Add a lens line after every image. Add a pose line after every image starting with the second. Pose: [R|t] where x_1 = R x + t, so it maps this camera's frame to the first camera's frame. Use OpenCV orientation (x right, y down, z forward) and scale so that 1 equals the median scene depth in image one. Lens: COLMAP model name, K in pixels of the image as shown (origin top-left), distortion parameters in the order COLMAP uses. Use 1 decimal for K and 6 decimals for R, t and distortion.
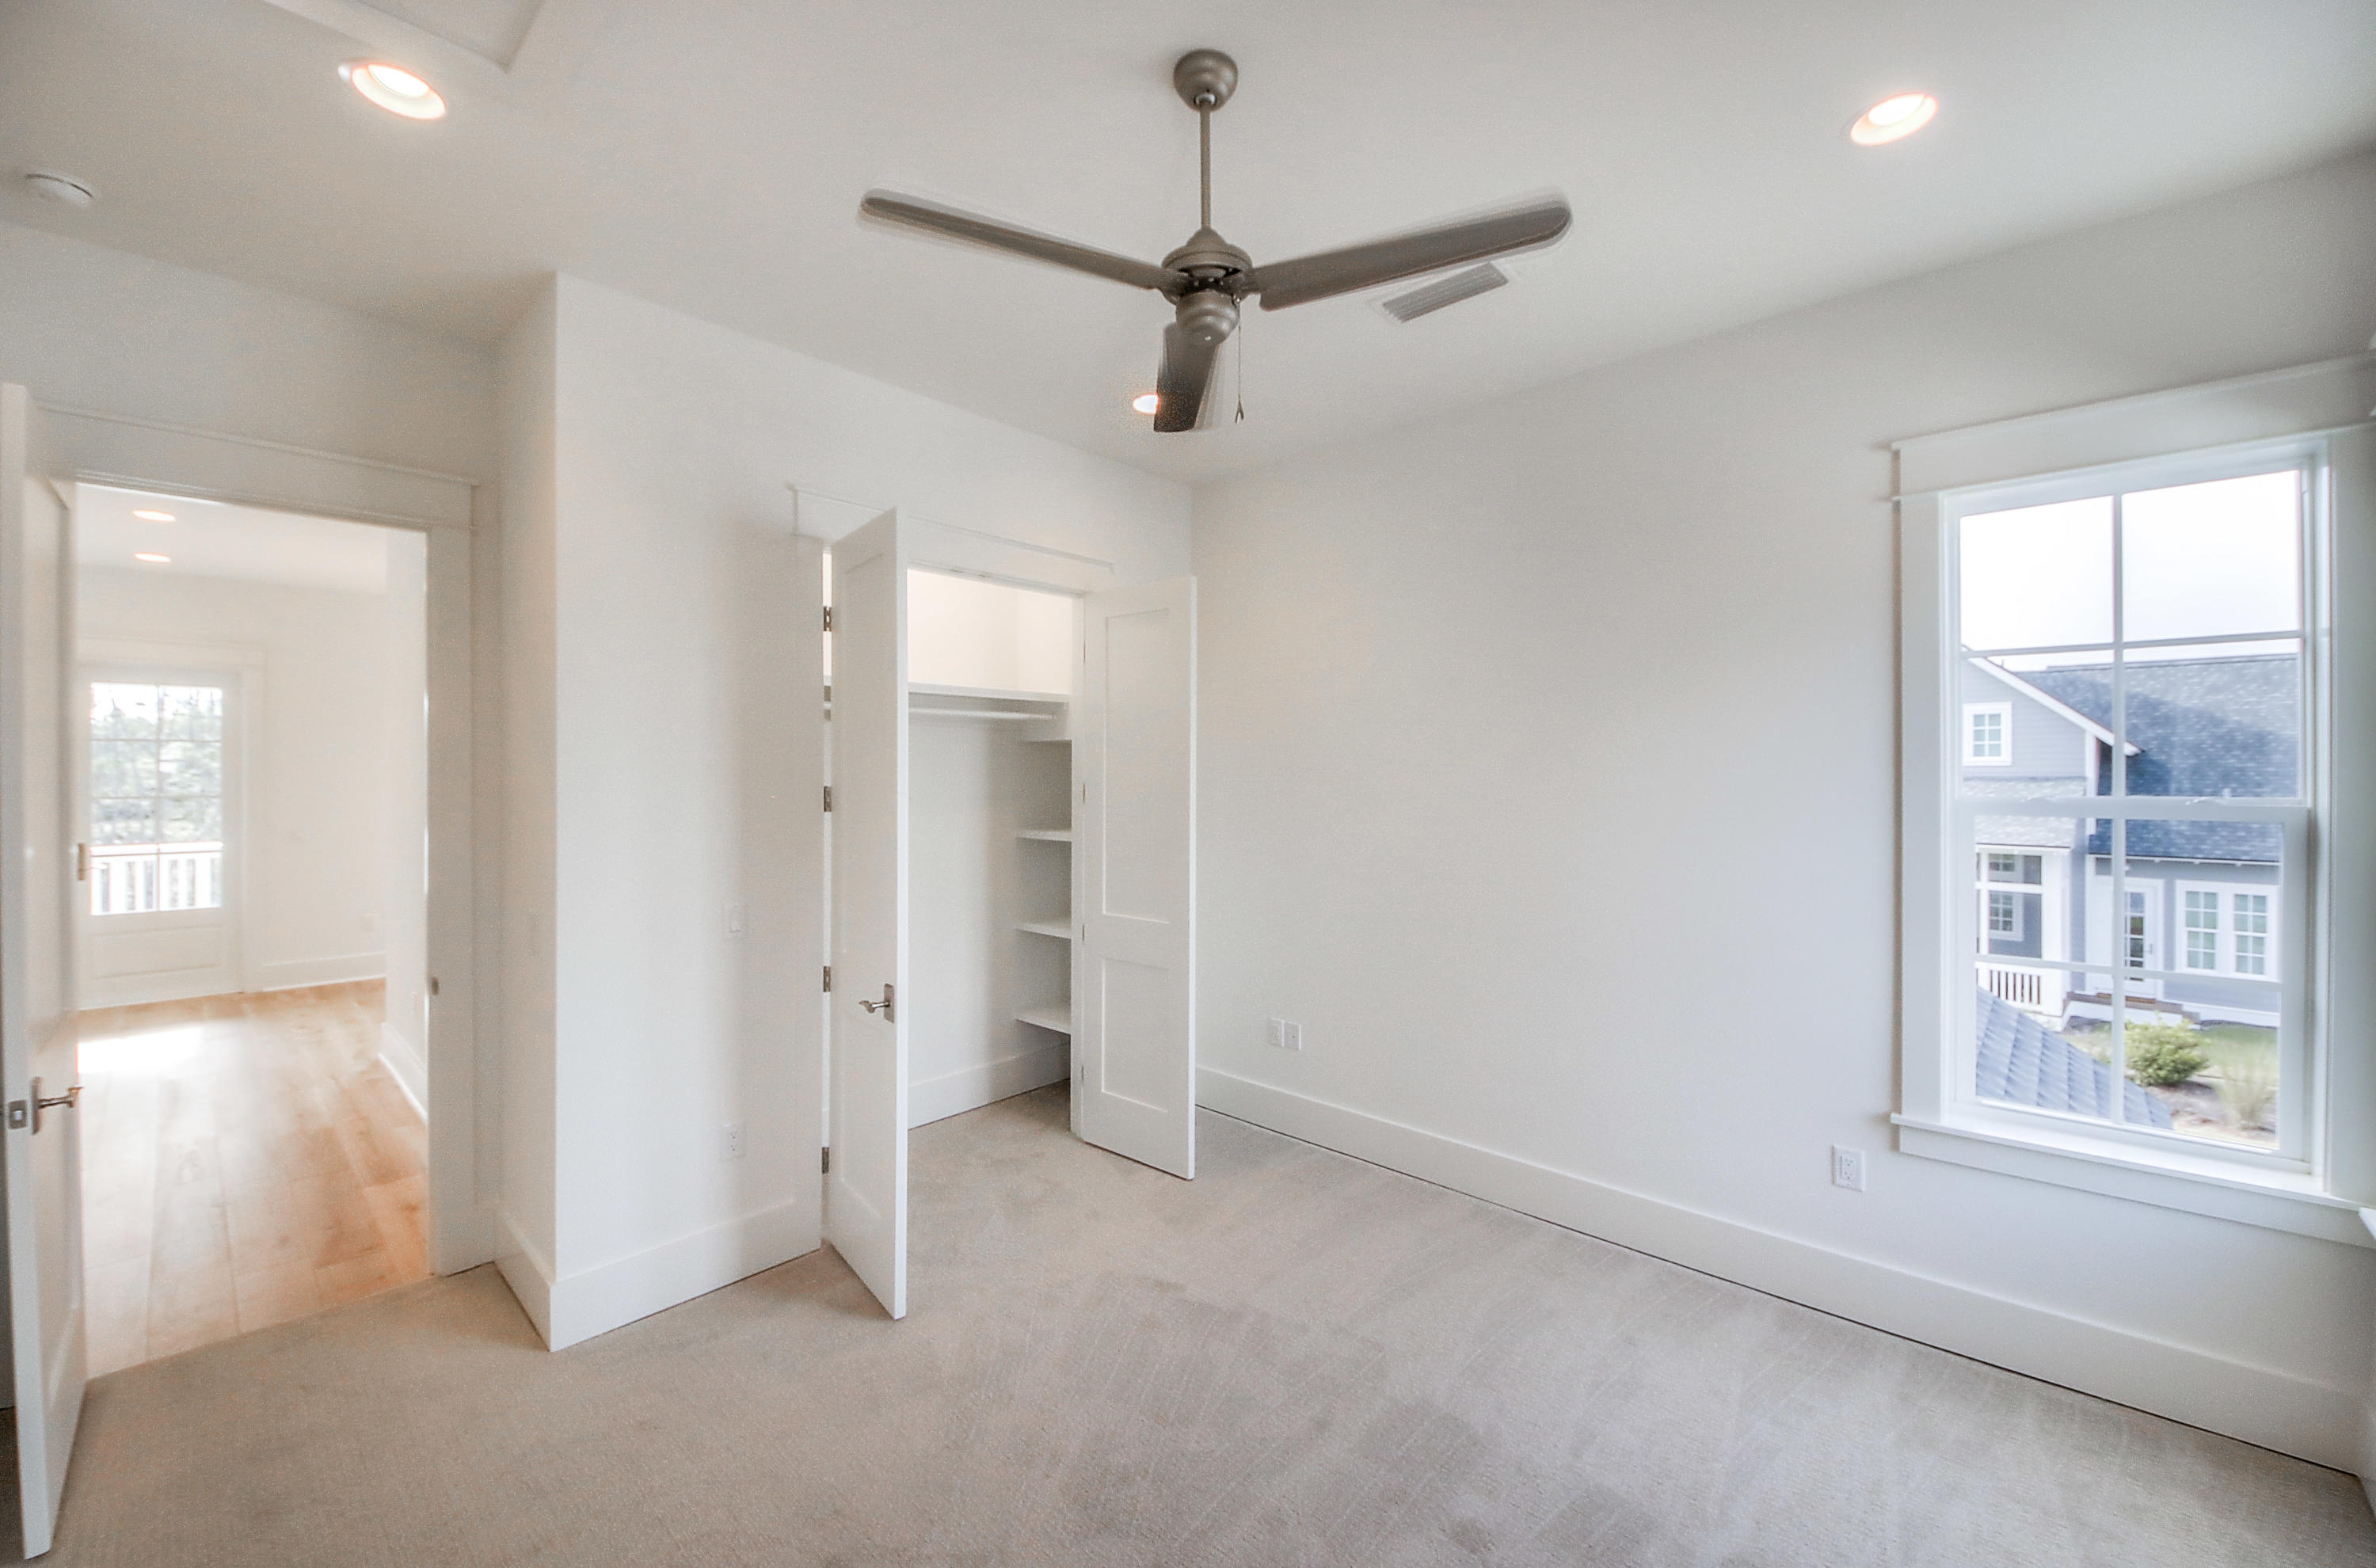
lens RADIAL K [[947.9, 0, 1191.4], [0, 947.9, 780.0], [0, 0, 1]] dist [-0.003548, -0.000602]
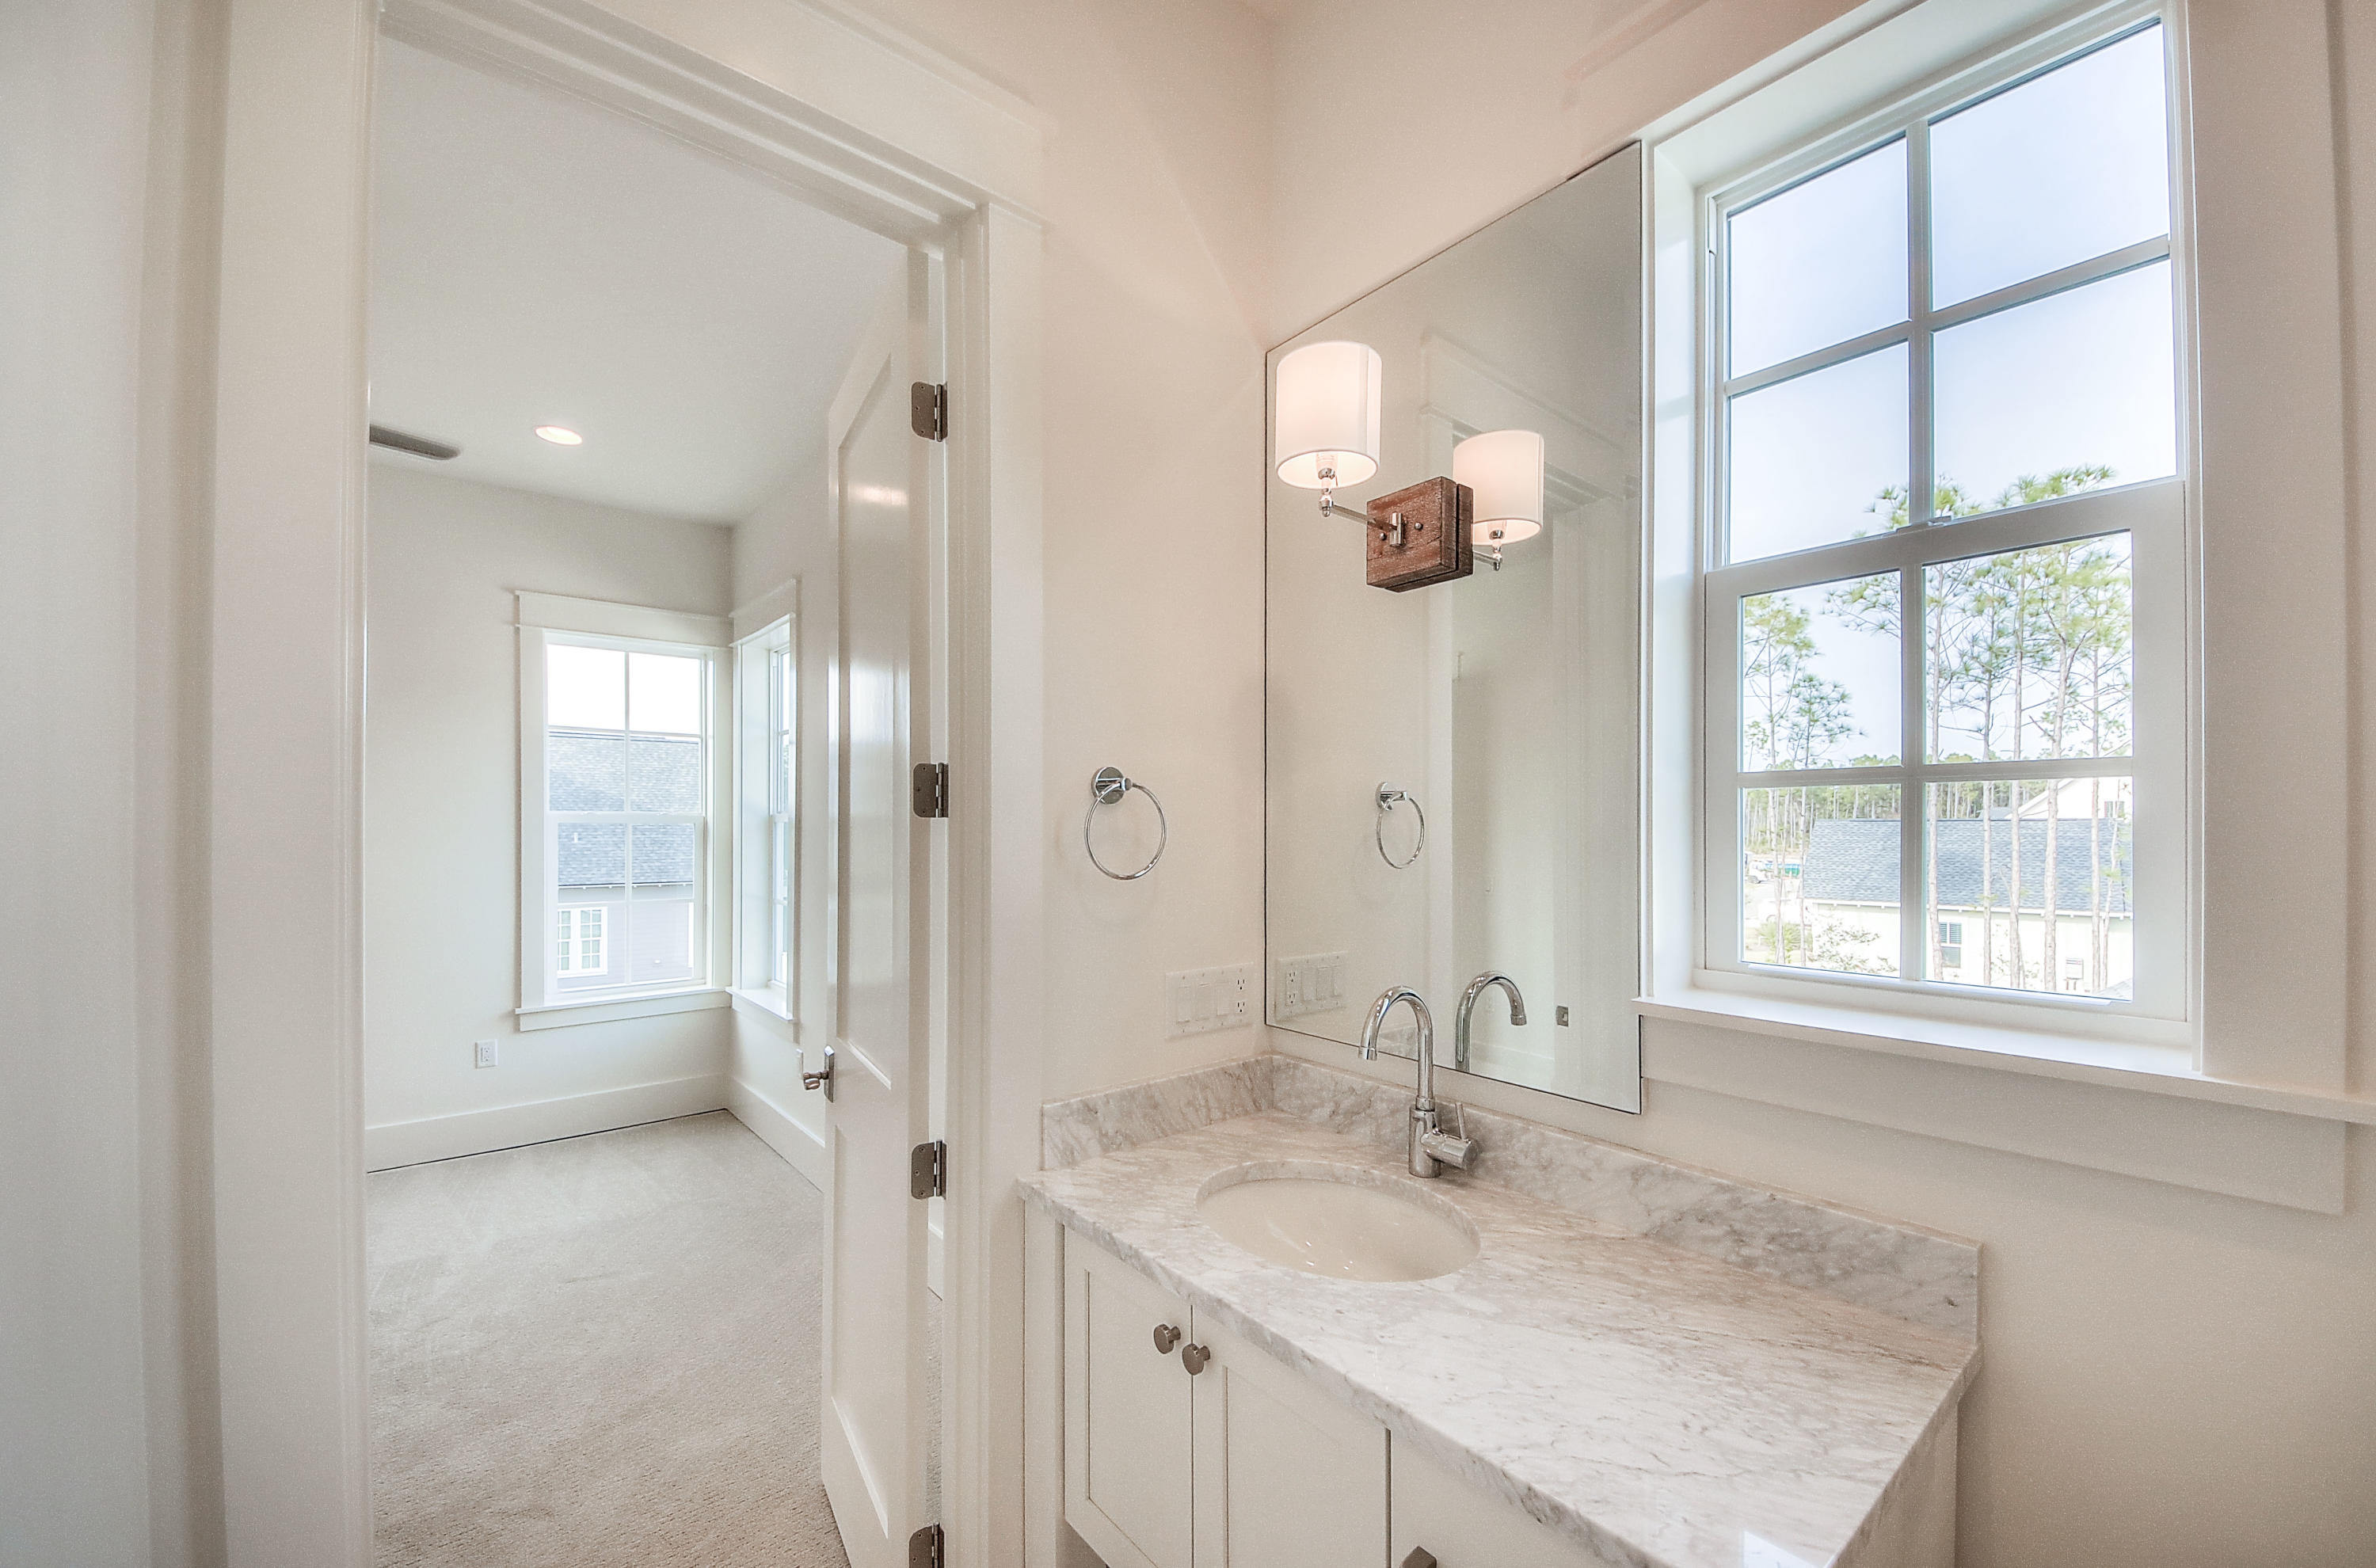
lens RADIAL K [[947.9, 0, 1190.3], [0, 947.9, 806.4], [0, 0, 1]] dist [-0.003548, -0.000602]
pose [[0.132604, 0.008189, 0.991135, -0.700357], [0.003207, 0.999957, -0.008691, 0.027628], [-0.991164, 0.004331, 0.132572, -0.348220]]
